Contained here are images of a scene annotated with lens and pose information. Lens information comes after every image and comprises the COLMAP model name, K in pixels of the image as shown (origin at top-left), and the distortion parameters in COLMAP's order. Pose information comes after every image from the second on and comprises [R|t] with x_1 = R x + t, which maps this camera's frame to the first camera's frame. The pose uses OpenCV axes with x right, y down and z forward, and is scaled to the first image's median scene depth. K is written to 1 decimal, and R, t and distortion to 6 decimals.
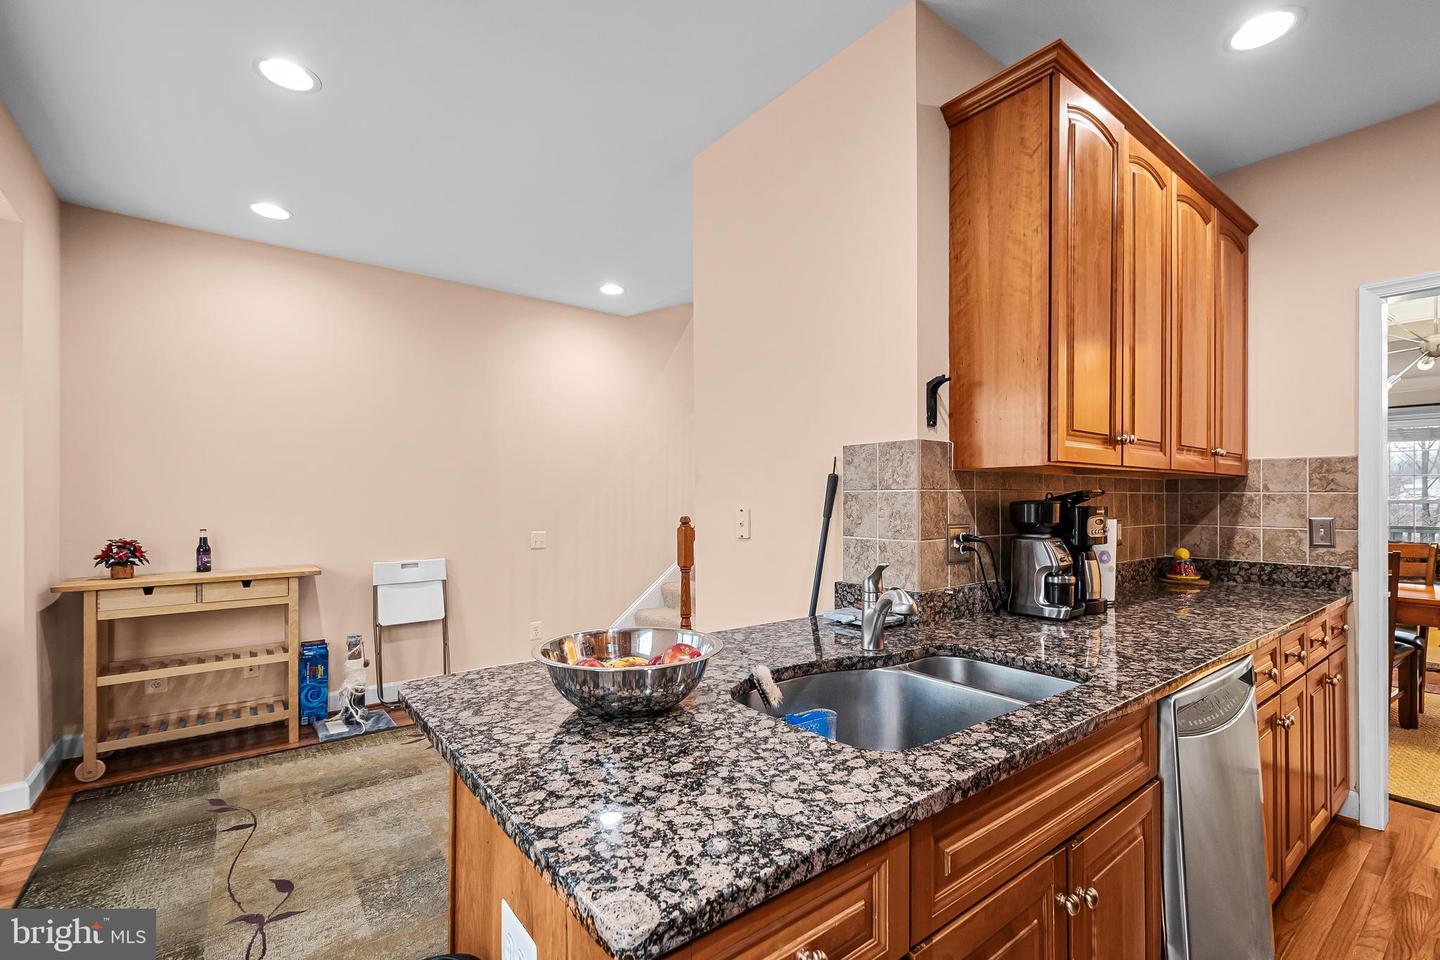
lens RADIAL K [[625.7, 0, 728.3], [0, 625.7, 498.9], [0, 0, 1]] dist [0.008781, -0.000611]
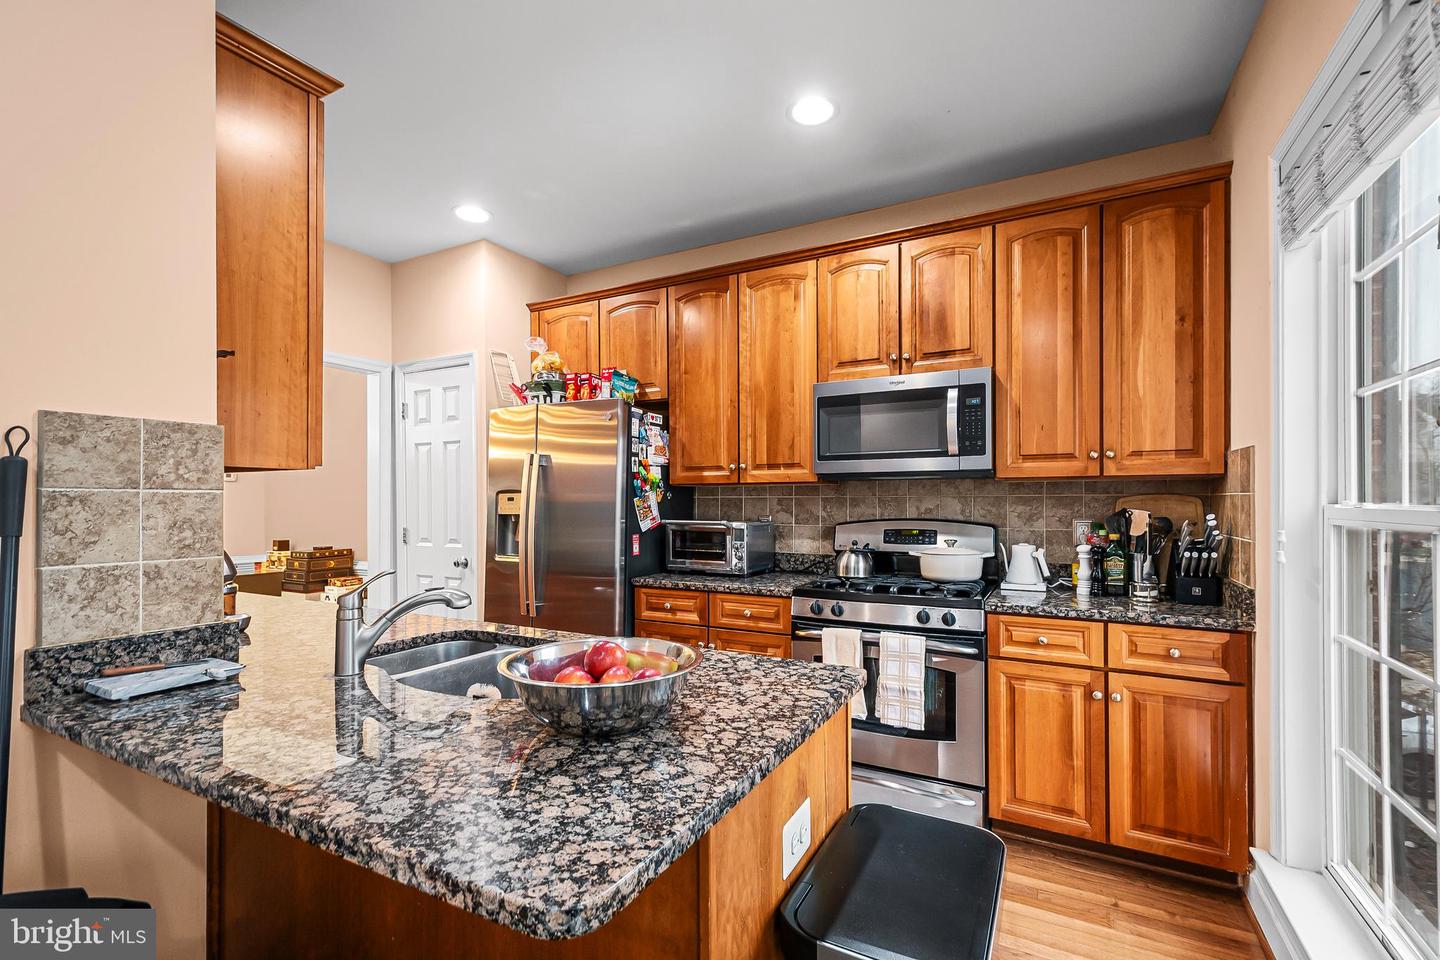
lens RADIAL K [[625.7, 0, 728.3], [0, 625.7, 498.9], [0, 0, 1]] dist [0.008781, -0.000611]
pose [[-0.390868, 0.002557, 0.920443, -1.358507], [-0.000059, 0.999996, -0.002803, -0.003933], [-0.920447, -0.001150, -0.390866, 1.481233]]
